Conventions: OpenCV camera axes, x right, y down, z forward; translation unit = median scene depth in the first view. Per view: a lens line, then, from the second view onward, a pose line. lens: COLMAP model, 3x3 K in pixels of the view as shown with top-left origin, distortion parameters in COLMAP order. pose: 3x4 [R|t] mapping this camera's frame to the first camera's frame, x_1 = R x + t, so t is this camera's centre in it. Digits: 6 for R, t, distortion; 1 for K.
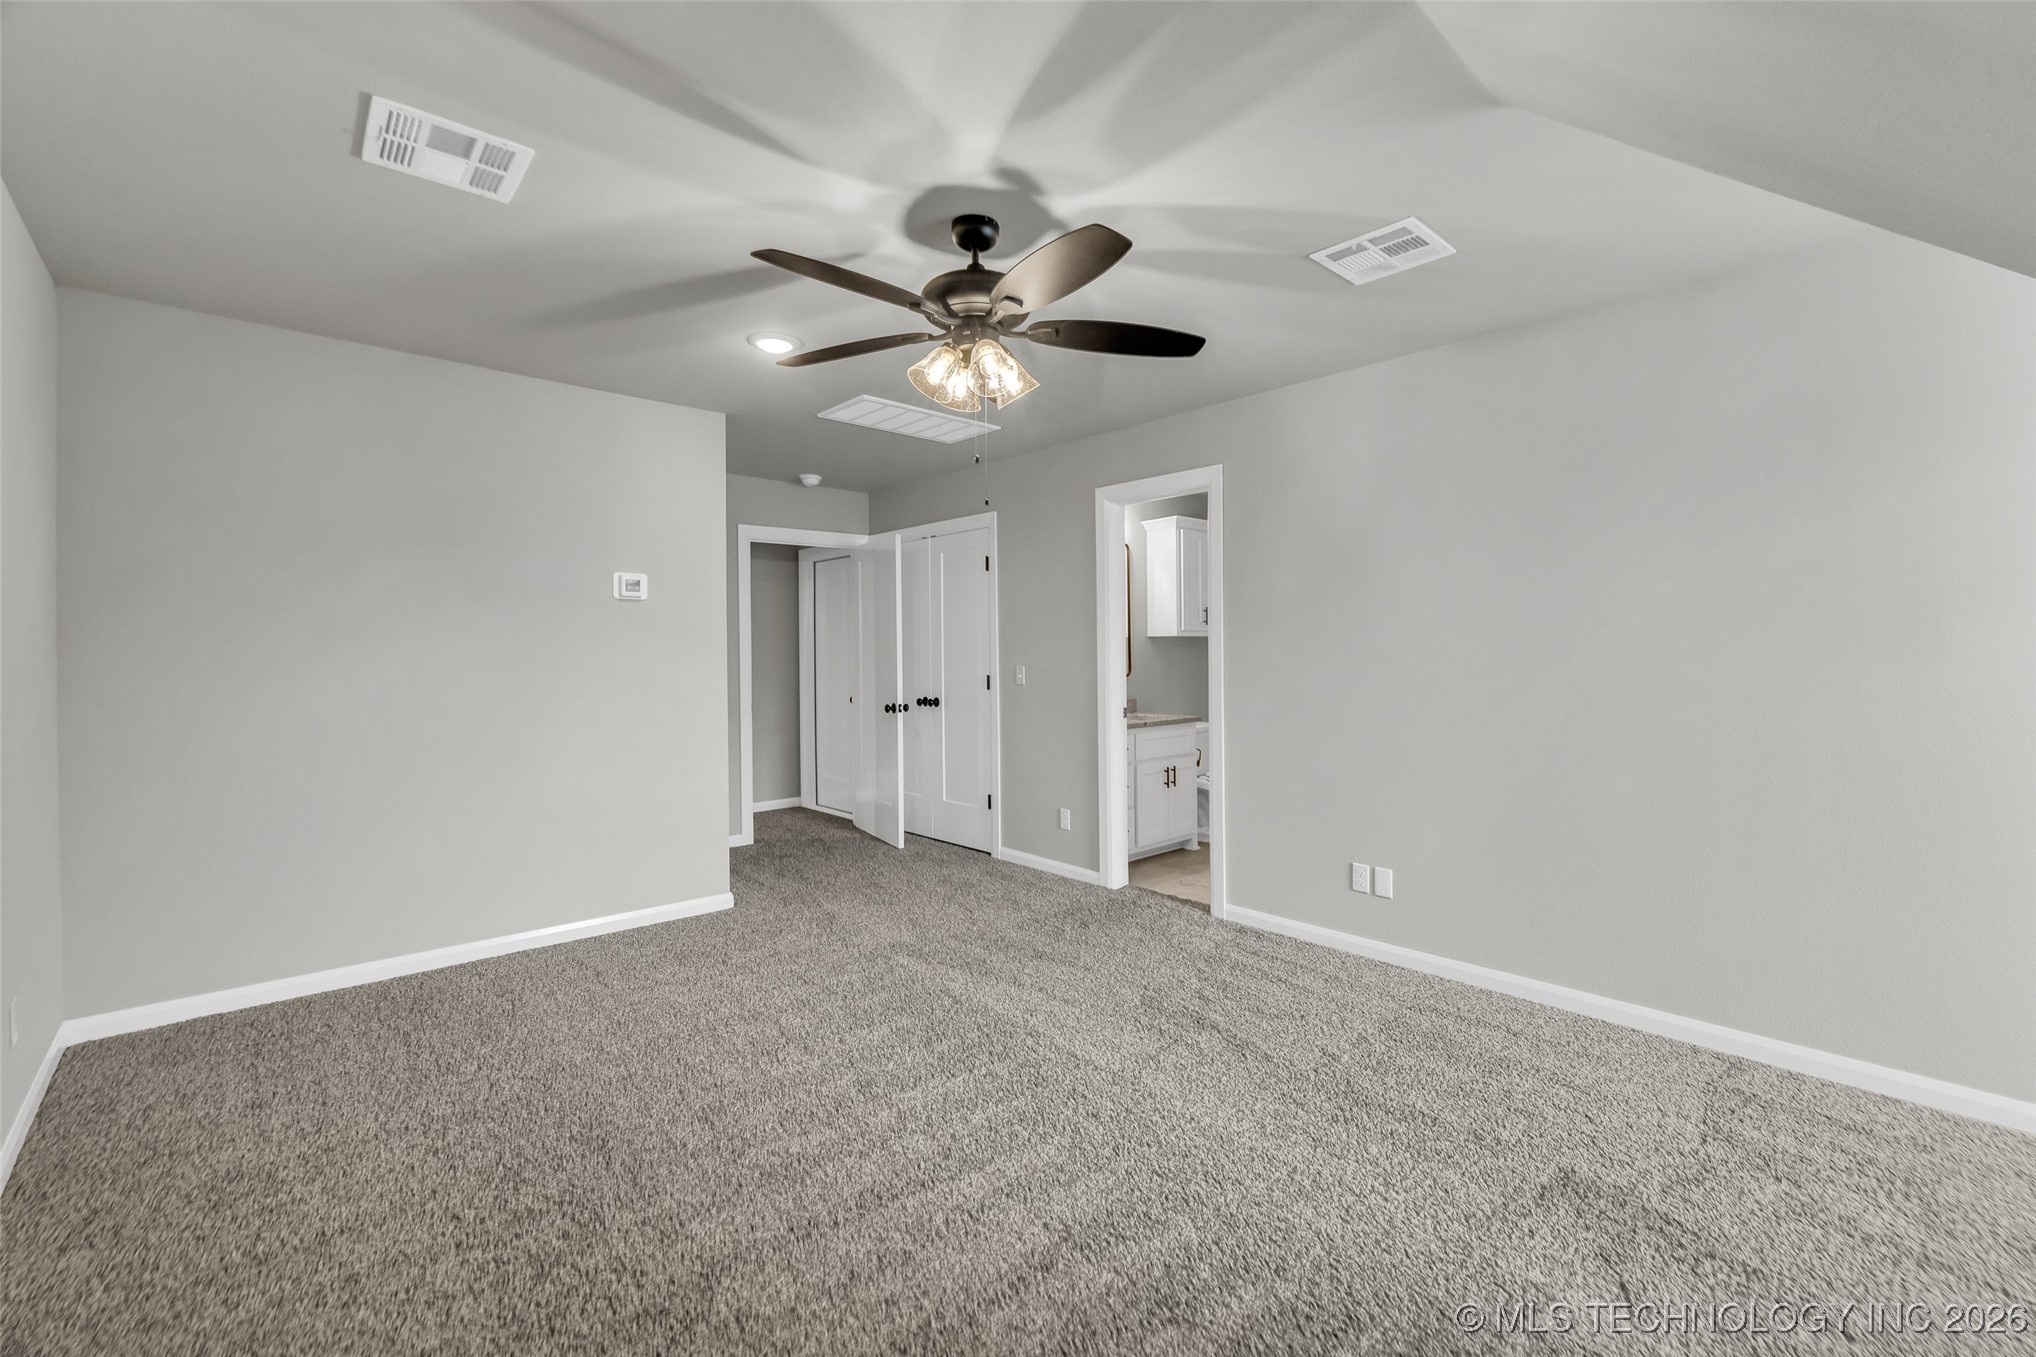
lens RADIAL K [[855.7, 0, 1020.9], [0, 855.7, 663.5], [0, 0, 1]] dist [-0.000307, -0.000668]
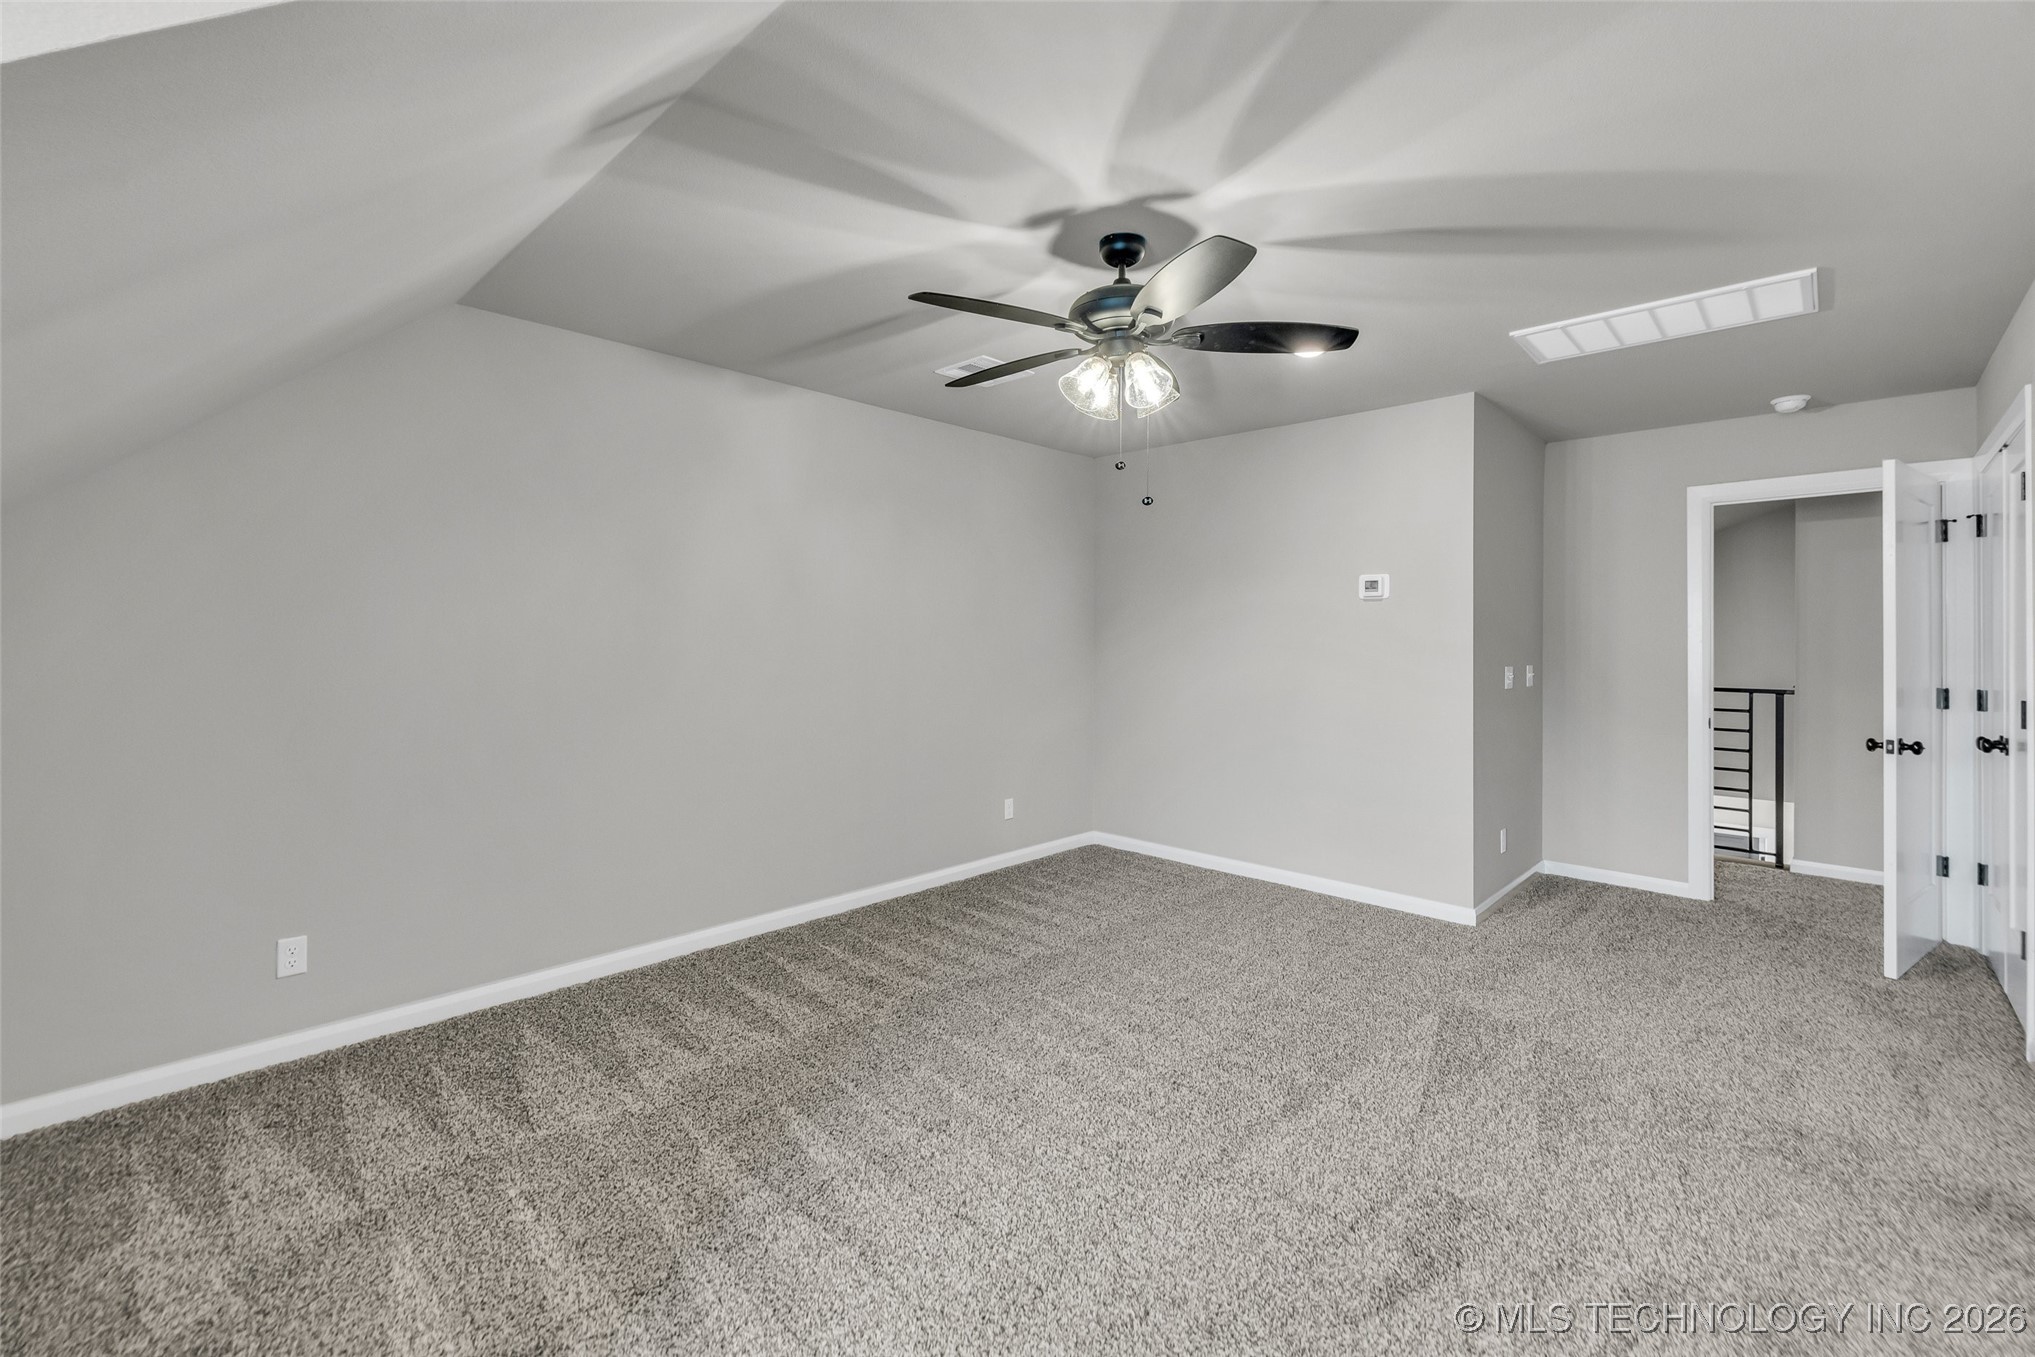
lens RADIAL K [[855.3, 0, 1020.2], [0, 855.3, 661.8], [0, 0, 1]] dist [-0.000307, -0.000668]
pose [[0.061426, 0.027405, -0.997735, 0.590524], [-0.022350, 0.999410, 0.026075, -0.013256], [0.997861, 0.020698, 0.062002, 0.485799]]
